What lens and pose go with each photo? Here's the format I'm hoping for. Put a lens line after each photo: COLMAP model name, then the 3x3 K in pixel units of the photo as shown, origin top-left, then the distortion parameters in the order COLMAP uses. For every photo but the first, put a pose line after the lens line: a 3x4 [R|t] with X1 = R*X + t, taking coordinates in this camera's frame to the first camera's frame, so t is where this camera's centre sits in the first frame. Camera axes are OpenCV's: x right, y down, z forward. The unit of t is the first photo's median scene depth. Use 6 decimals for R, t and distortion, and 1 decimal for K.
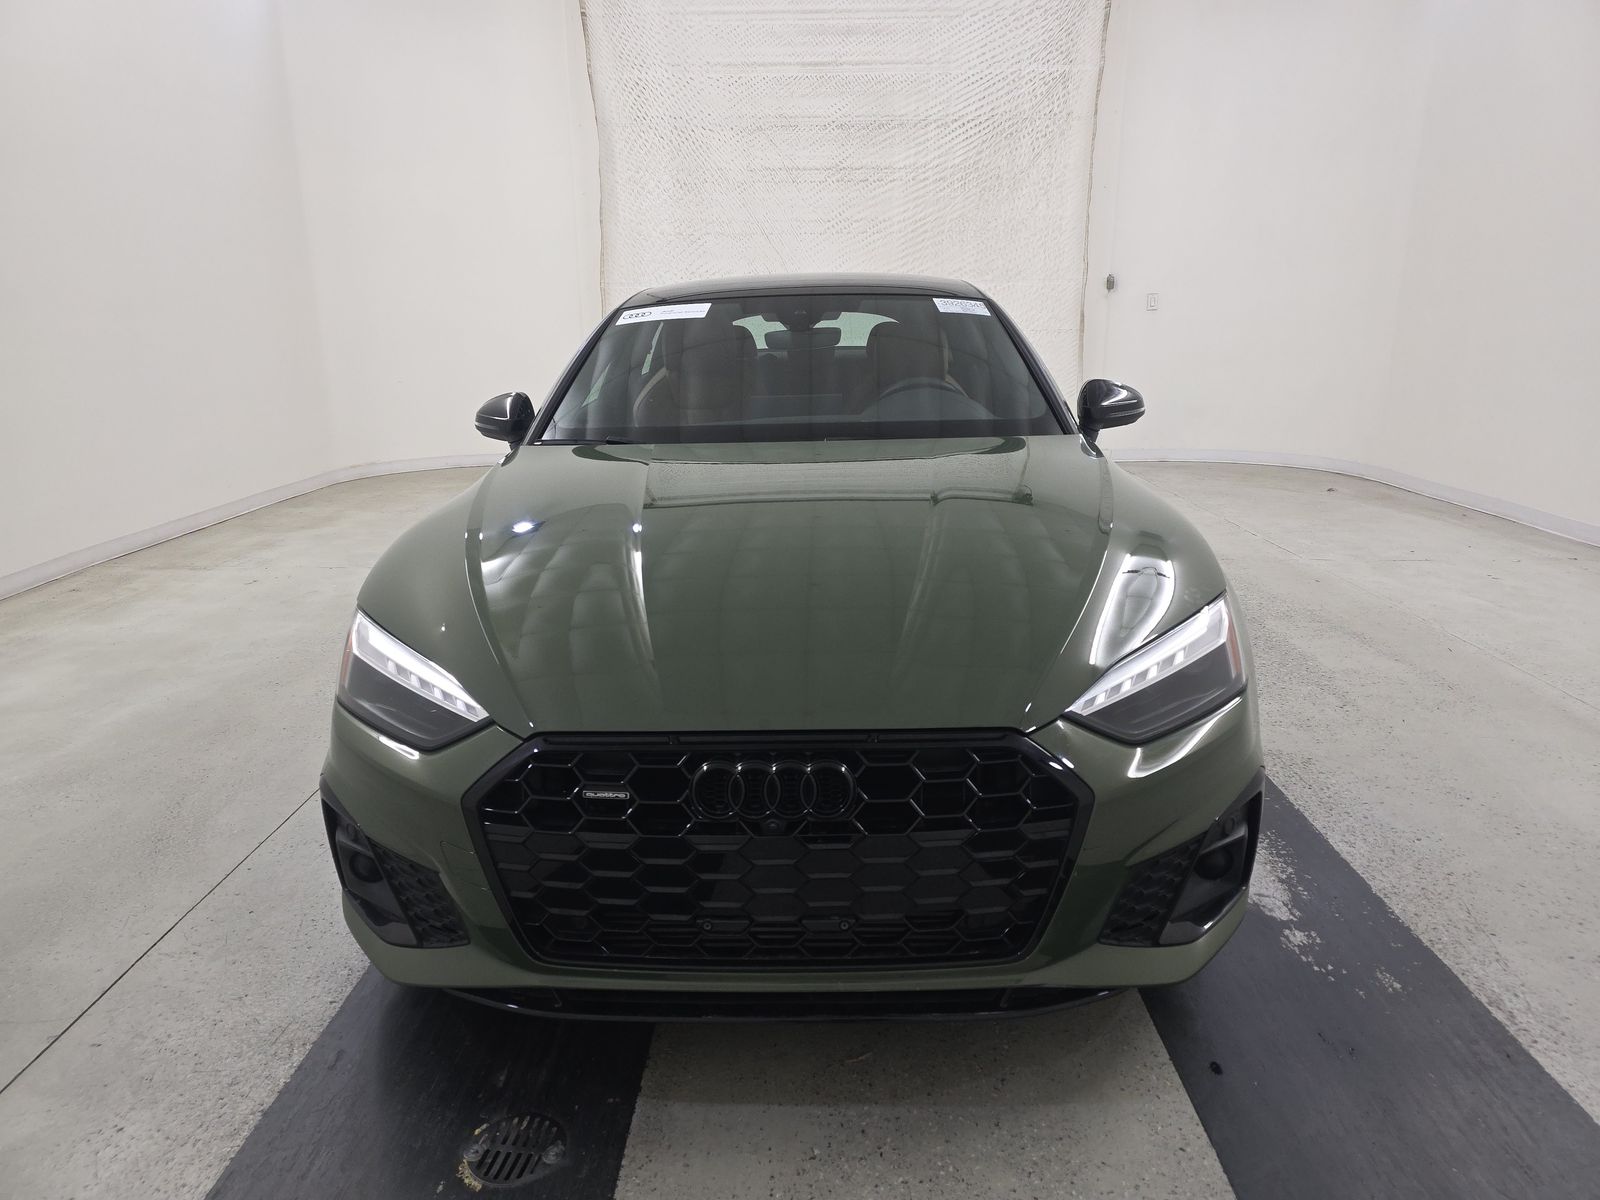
lens RADIAL K [[1061.8, 0, 795.9], [0, 1061.8, 605.4], [0, 0, 1]] dist [0.034018, -0.029398]
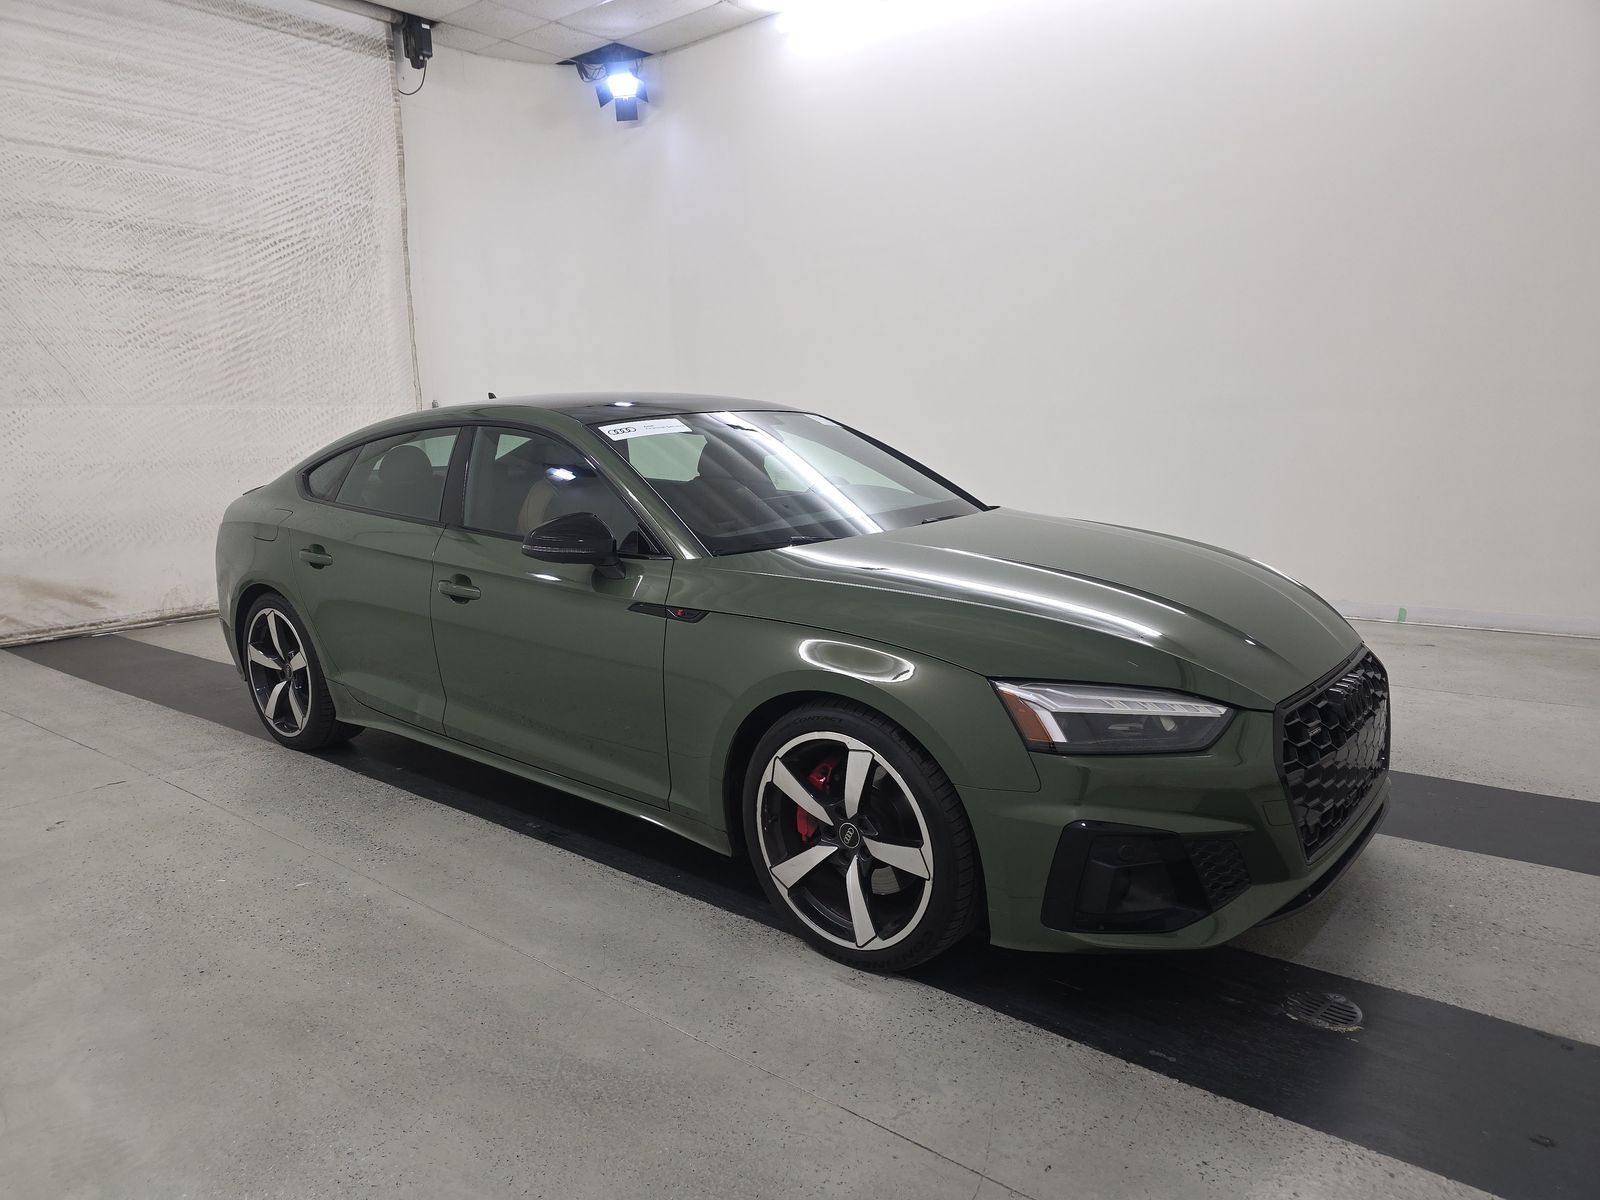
lens RADIAL K [[1061.8, 0, 794.0], [0, 1061.8, 604.5], [0, 0, 1]] dist [0.034018, -0.029398]
pose [[0.616019, -0.138295, 0.775496, -0.340962], [0.225822, 0.974152, -0.005661, -0.029237], [-0.754669, 0.178611, 0.631327, 0.111795]]
